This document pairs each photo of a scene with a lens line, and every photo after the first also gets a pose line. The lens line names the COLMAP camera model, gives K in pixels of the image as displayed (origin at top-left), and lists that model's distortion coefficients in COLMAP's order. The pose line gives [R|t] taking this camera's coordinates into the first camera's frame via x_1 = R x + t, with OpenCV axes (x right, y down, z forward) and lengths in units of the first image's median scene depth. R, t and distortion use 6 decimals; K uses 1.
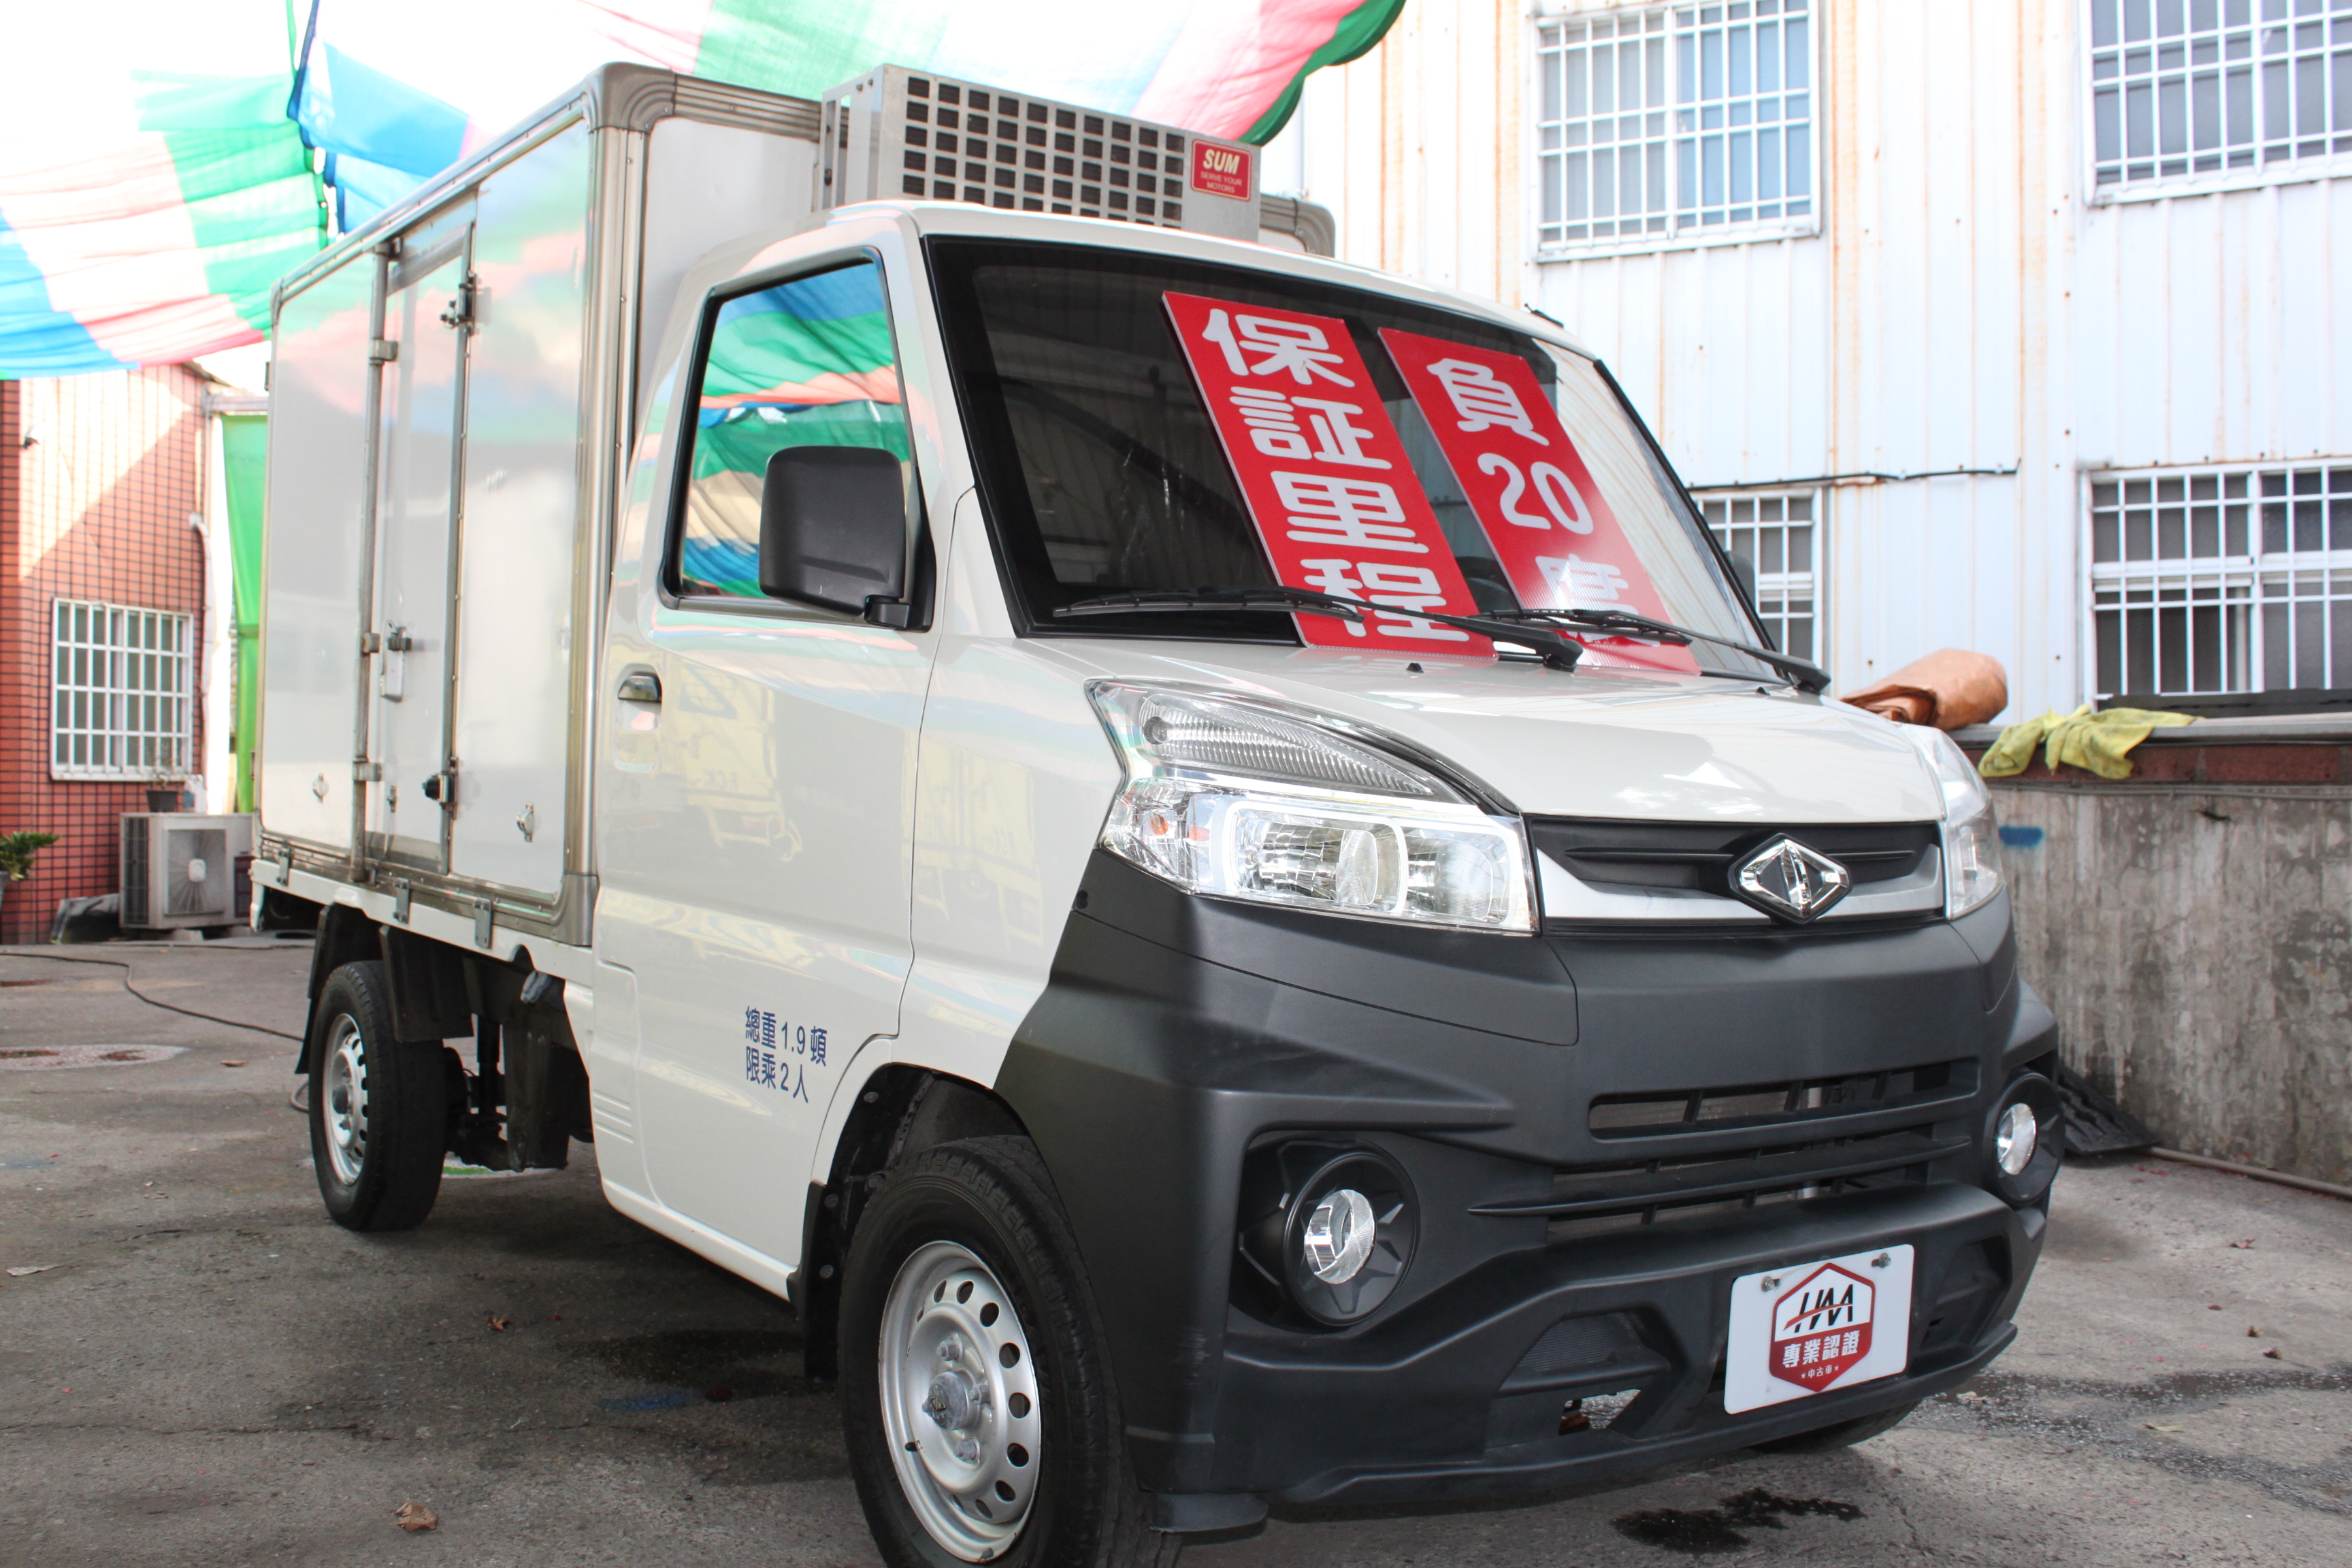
lens RADIAL K [[2359.1, 0, 1176.0], [0, 2359.1, 784.0], [0, 0, 1]] dist [-0.205099, 0.315414]
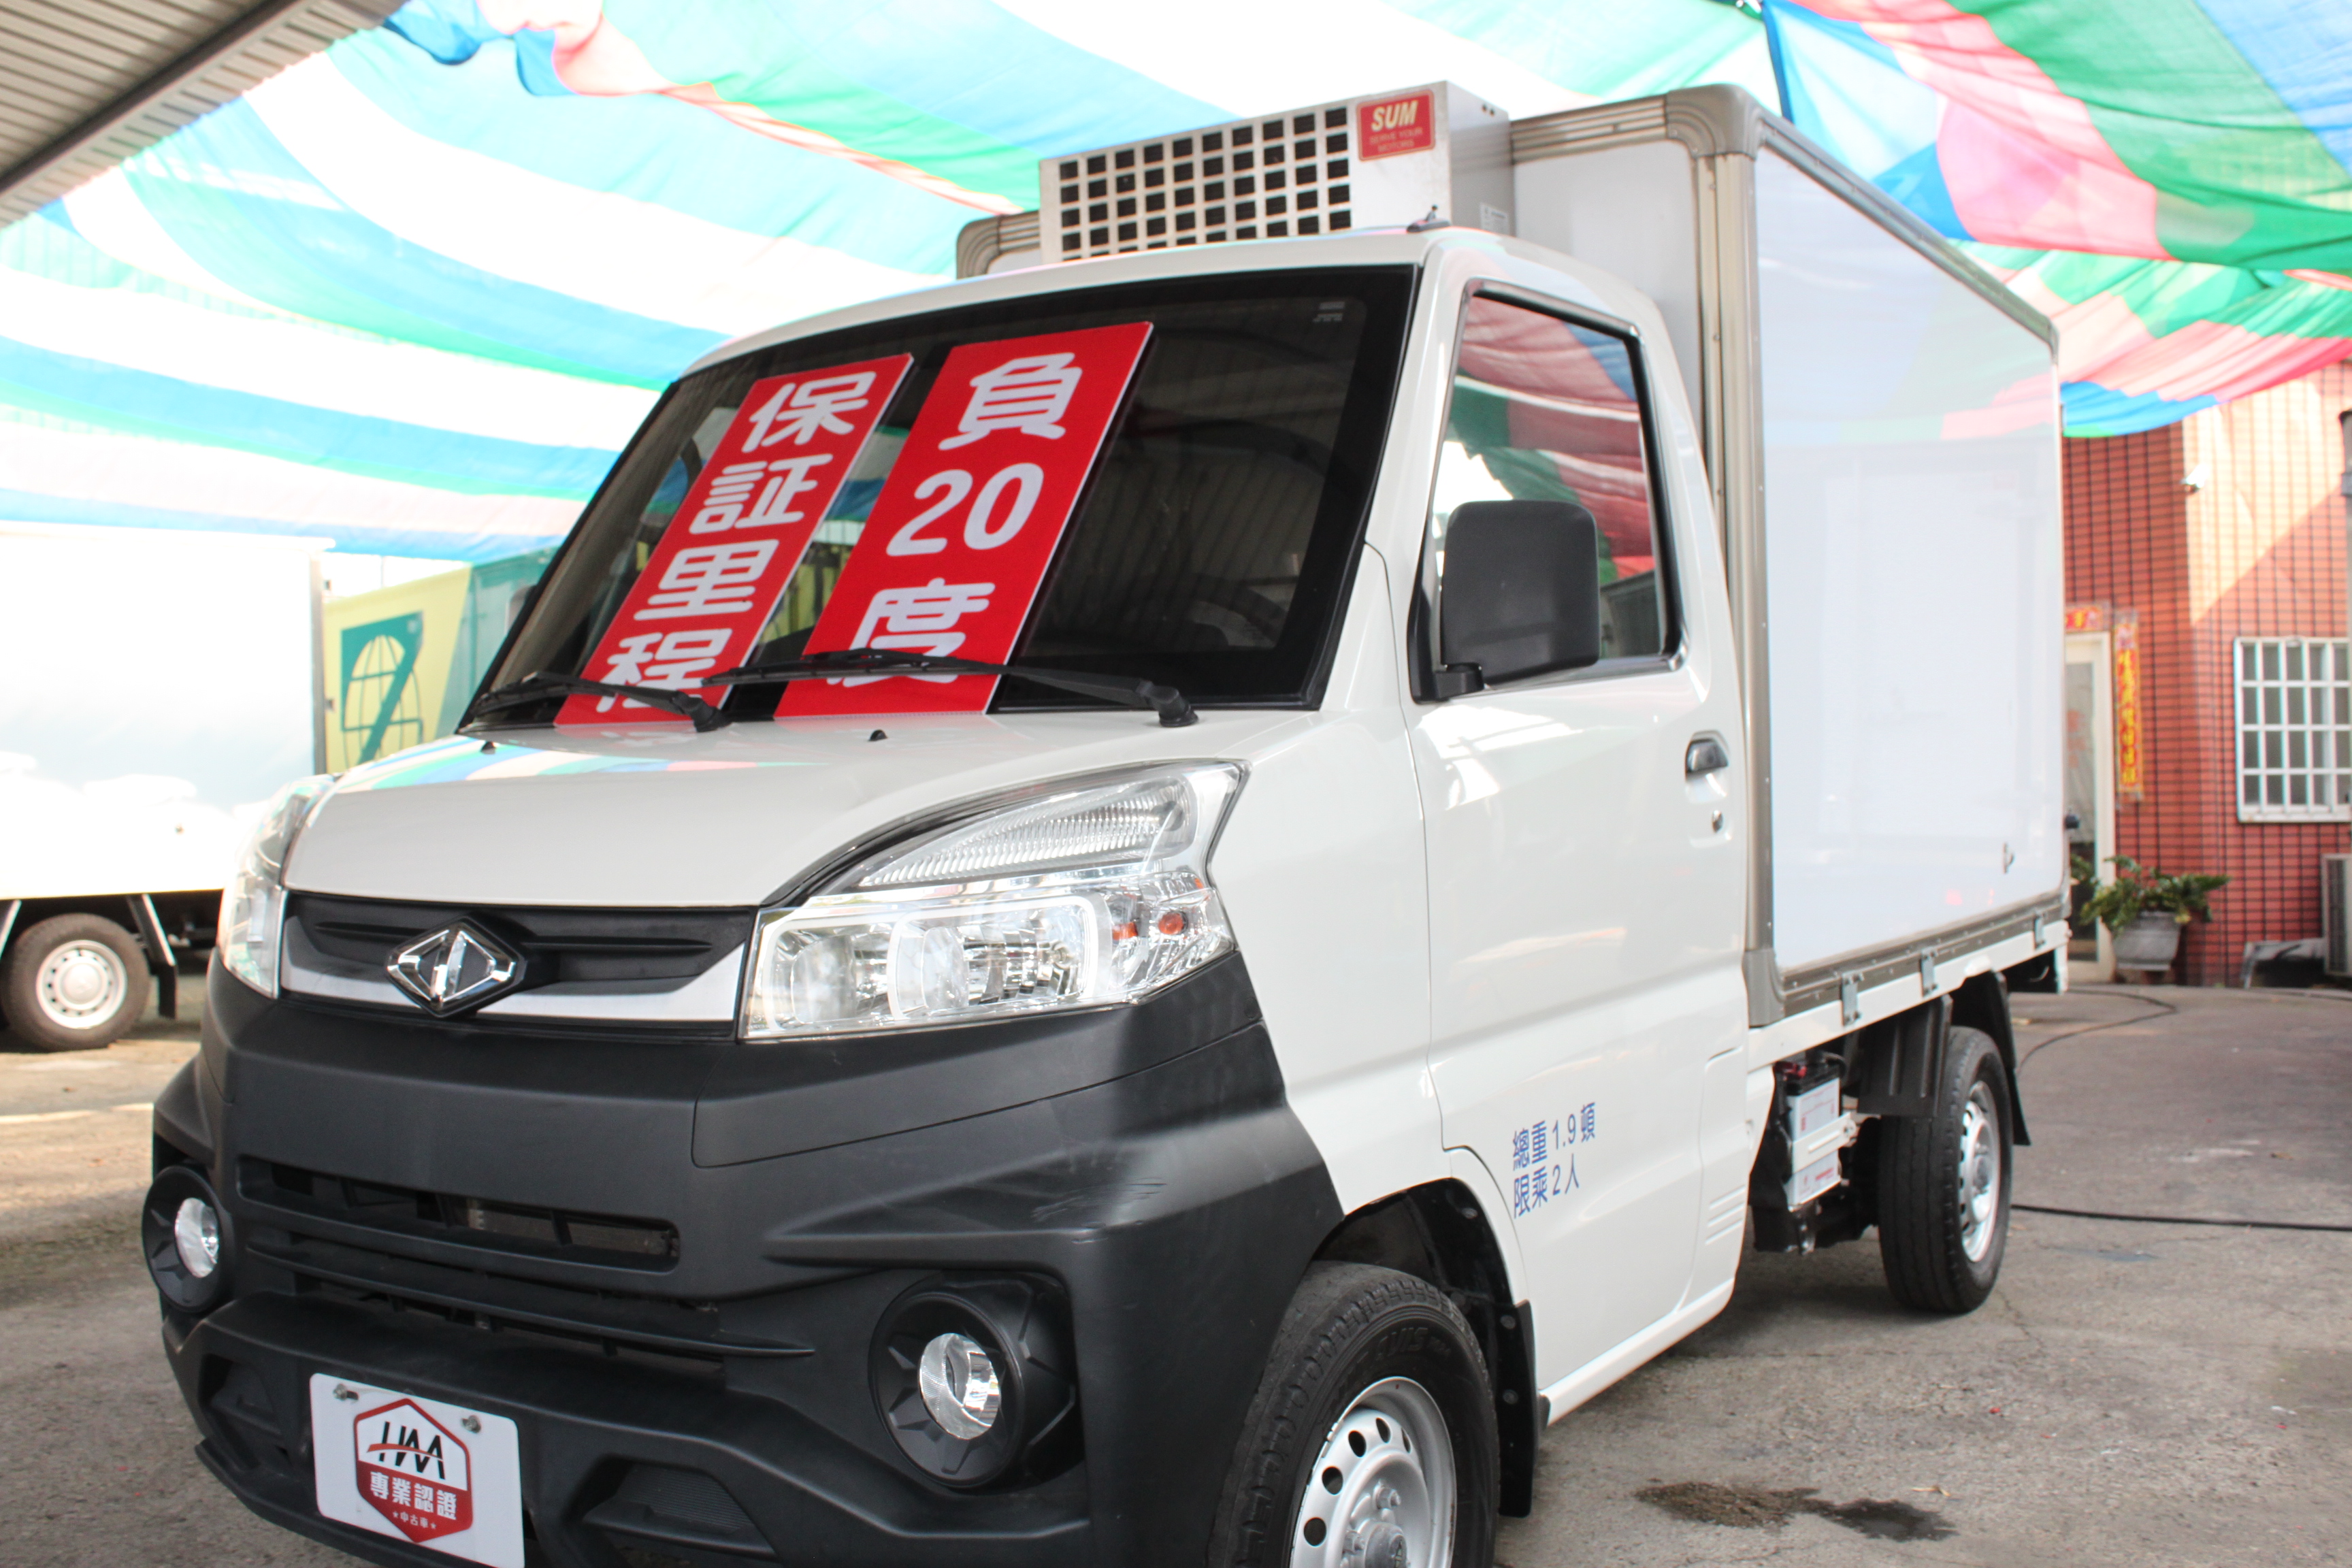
lens RADIAL K [[2359.1, 0, 1176.0], [0, 2359.1, 784.0], [0, 0, 1]] dist [-0.205099, 0.315414]
pose [[0.308980, -0.027000, -0.950685, 0.315187], [0.014404, 0.999615, -0.023708, -0.001253], [0.950959, -0.006368, 0.309250, 0.260017]]
